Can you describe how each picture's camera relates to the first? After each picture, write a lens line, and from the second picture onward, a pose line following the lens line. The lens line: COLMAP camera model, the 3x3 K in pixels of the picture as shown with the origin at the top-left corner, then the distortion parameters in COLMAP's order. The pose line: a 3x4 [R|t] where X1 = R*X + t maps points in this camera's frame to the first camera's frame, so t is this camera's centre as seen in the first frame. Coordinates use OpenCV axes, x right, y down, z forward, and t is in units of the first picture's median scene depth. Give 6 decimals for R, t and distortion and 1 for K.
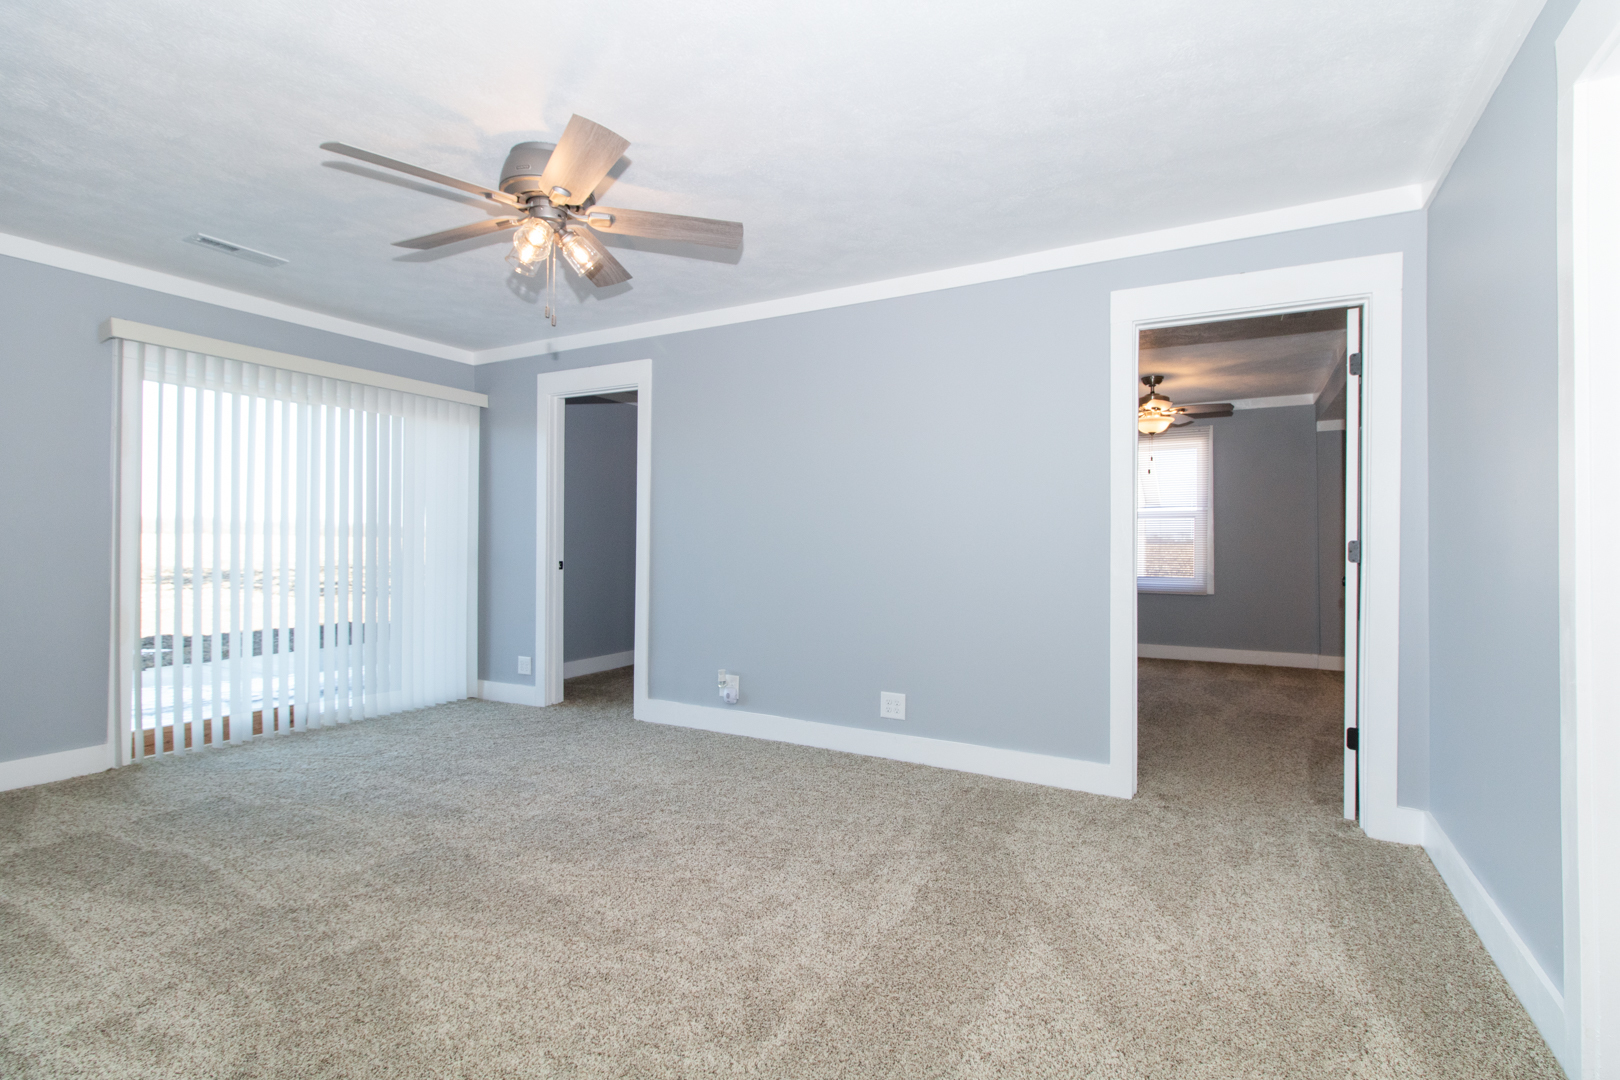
lens RADIAL K [[759.1, 0, 832.7], [0, 759.1, 531.2], [0, 0, 1]] dist [0.008607, -0.000102]
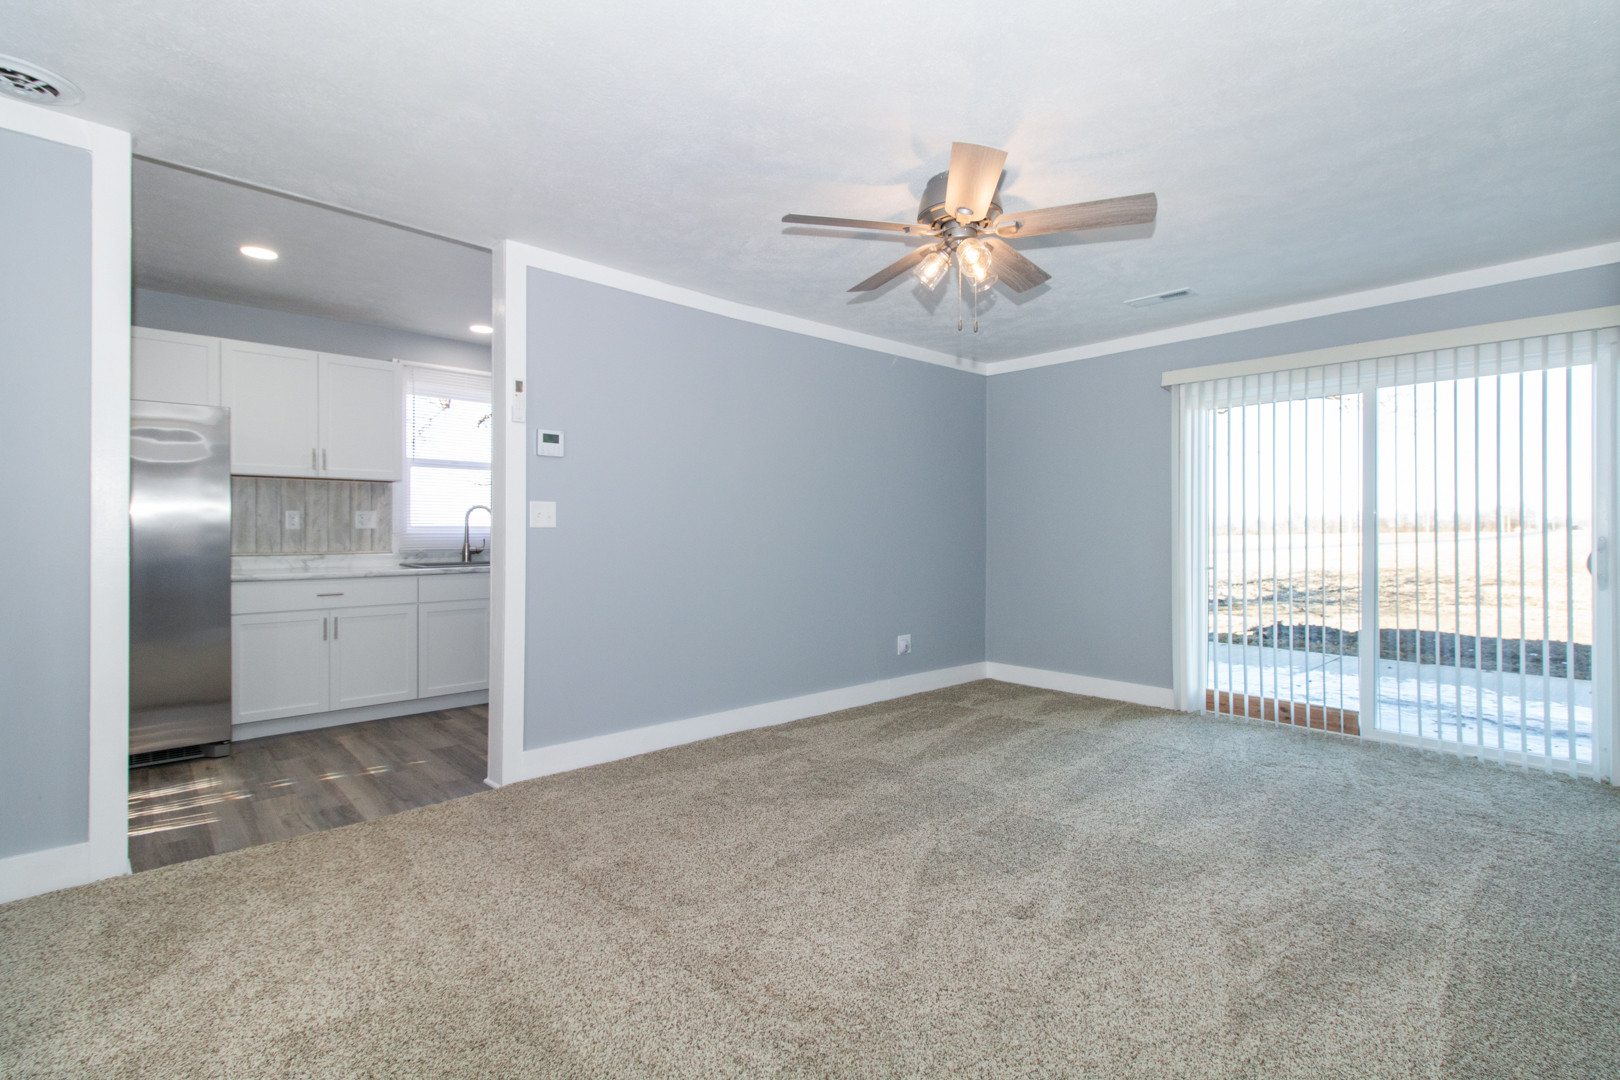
lens RADIAL K [[759.1, 0, 815.5], [0, 759.1, 541.3], [0, 0, 1]] dist [0.008607, -0.000102]
pose [[-0.333901, 0.002432, -0.942605, 0.424451], [0.006218, 0.999981, 0.000377, 0.010703], [0.942588, -0.005735, -0.333910, 0.706685]]
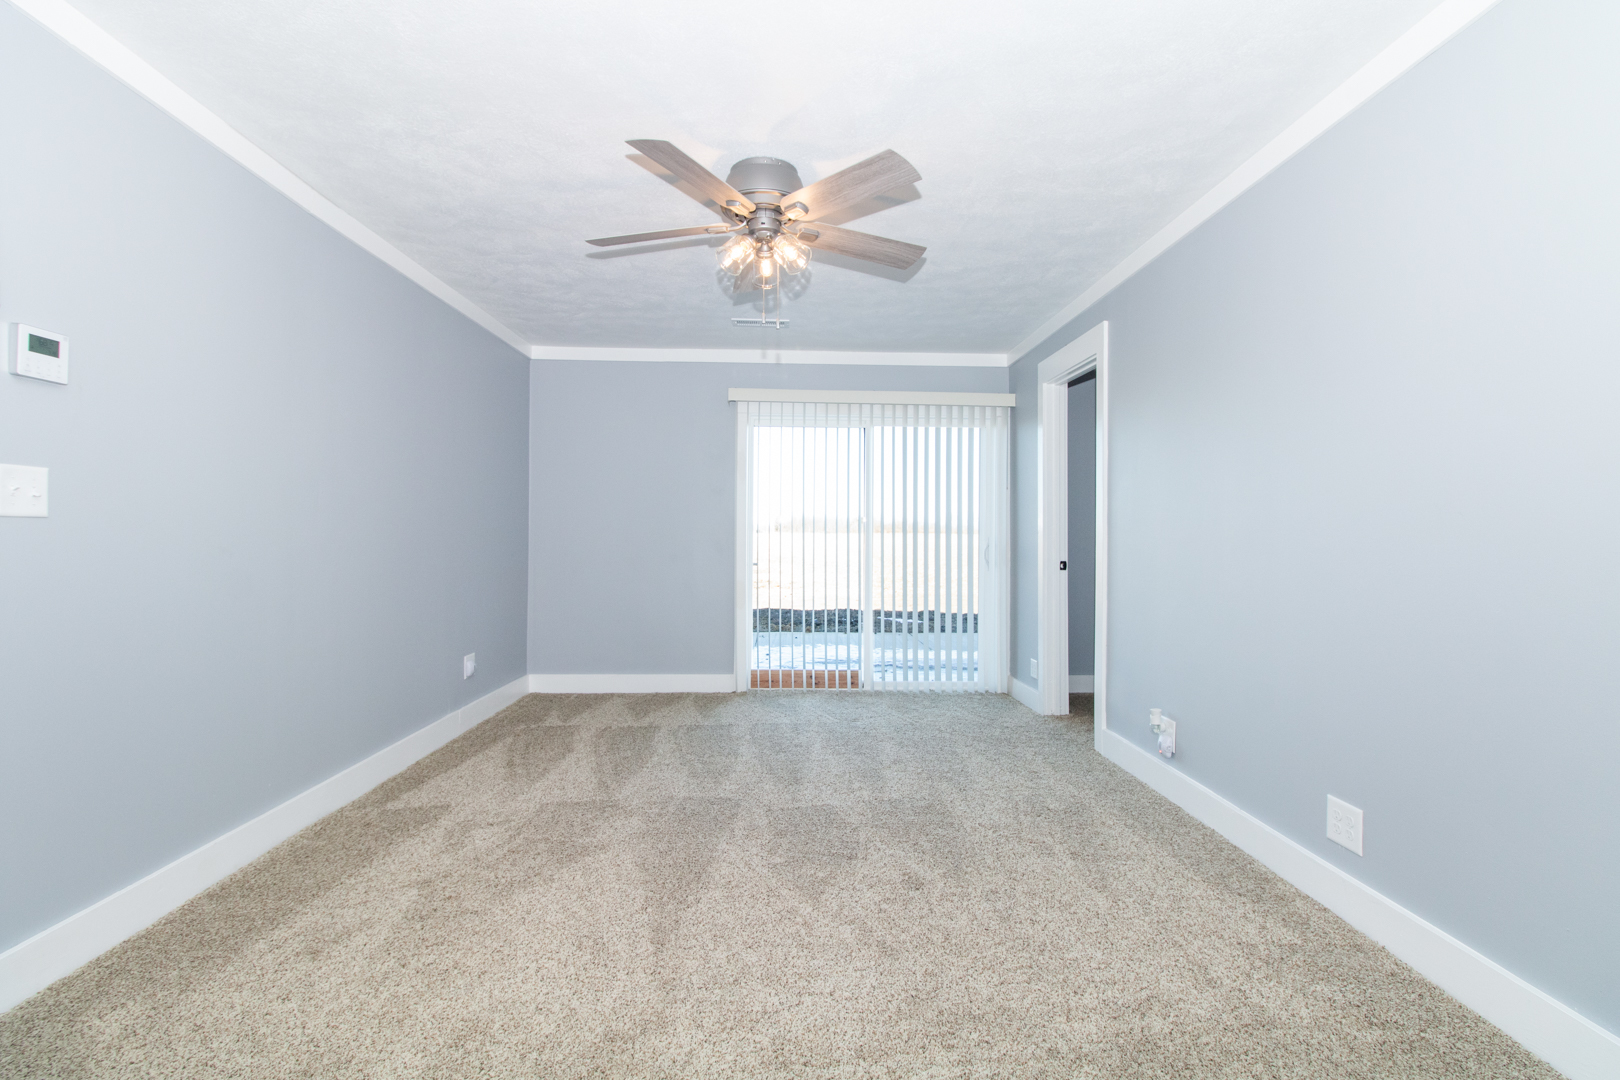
lens RADIAL K [[759.1, 0, 818.9], [0, 759.1, 537.3], [0, 0, 1]] dist [0.008607, -0.000102]
pose [[0.503882, -0.002155, -0.863770, 0.339831], [0.006538, 0.999978, 0.001319, 0.008290], [0.863748, -0.006312, 0.503885, 0.329710]]
